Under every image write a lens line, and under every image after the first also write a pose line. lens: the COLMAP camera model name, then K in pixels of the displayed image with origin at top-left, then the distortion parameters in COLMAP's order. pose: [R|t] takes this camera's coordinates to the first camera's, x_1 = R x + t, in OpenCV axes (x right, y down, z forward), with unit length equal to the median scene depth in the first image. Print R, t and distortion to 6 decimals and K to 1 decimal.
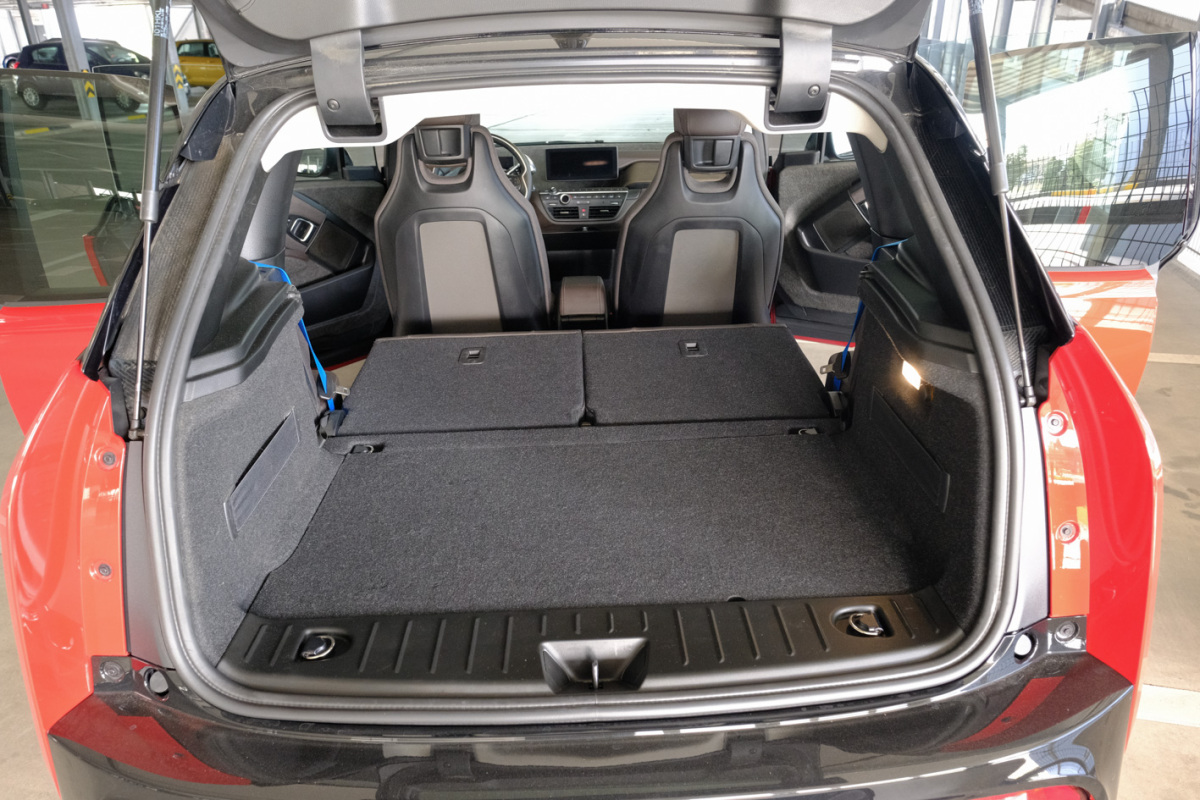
lens RADIAL K [[801.9, 0, 600.0], [0, 801.9, 400.0], [0, 0, 1]] dist [0.002594, -0.000648]
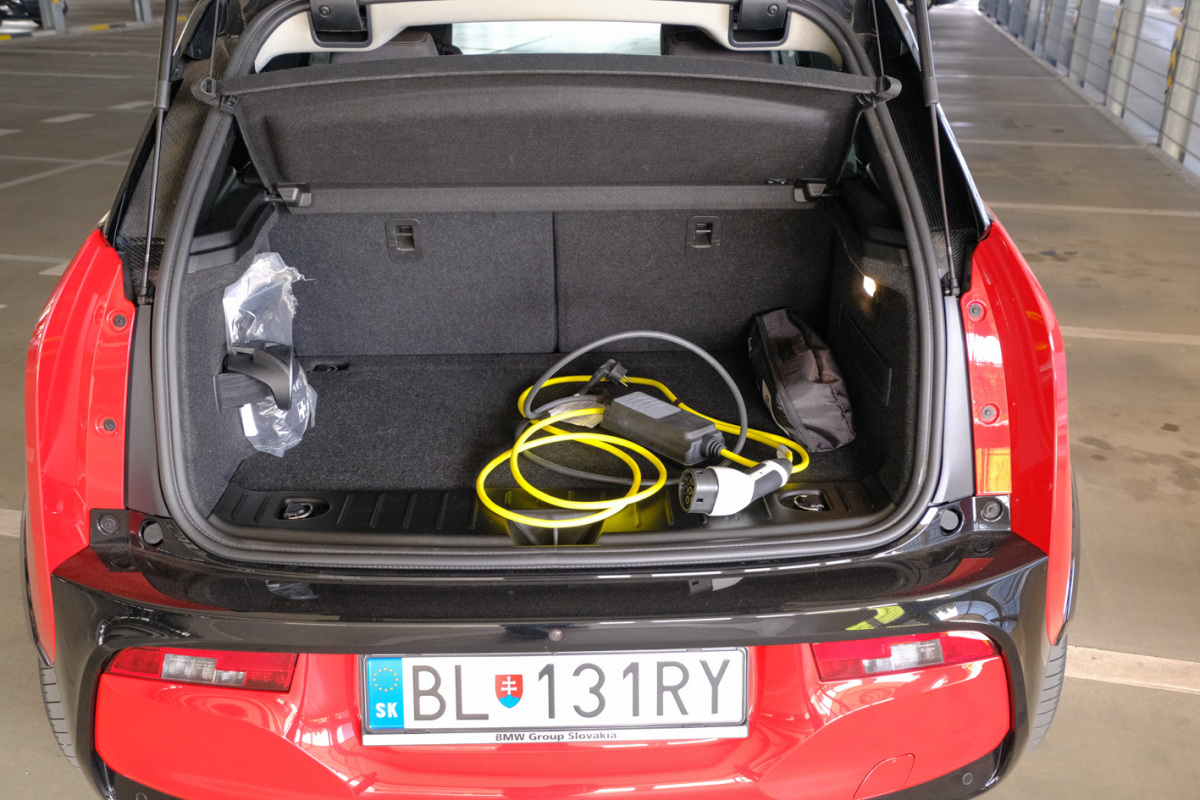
lens RADIAL K [[1049.7, 0, 589.3], [0, 1049.7, 401.9], [0, 0, 1]] dist [-0.038416, 0.111128]
pose [[0.999715, 0.023005, 0.006304, 0.027370], [-0.022874, 0.999535, -0.020169, 0.187931], [-0.006765, 0.020020, 0.999777, -0.420611]]
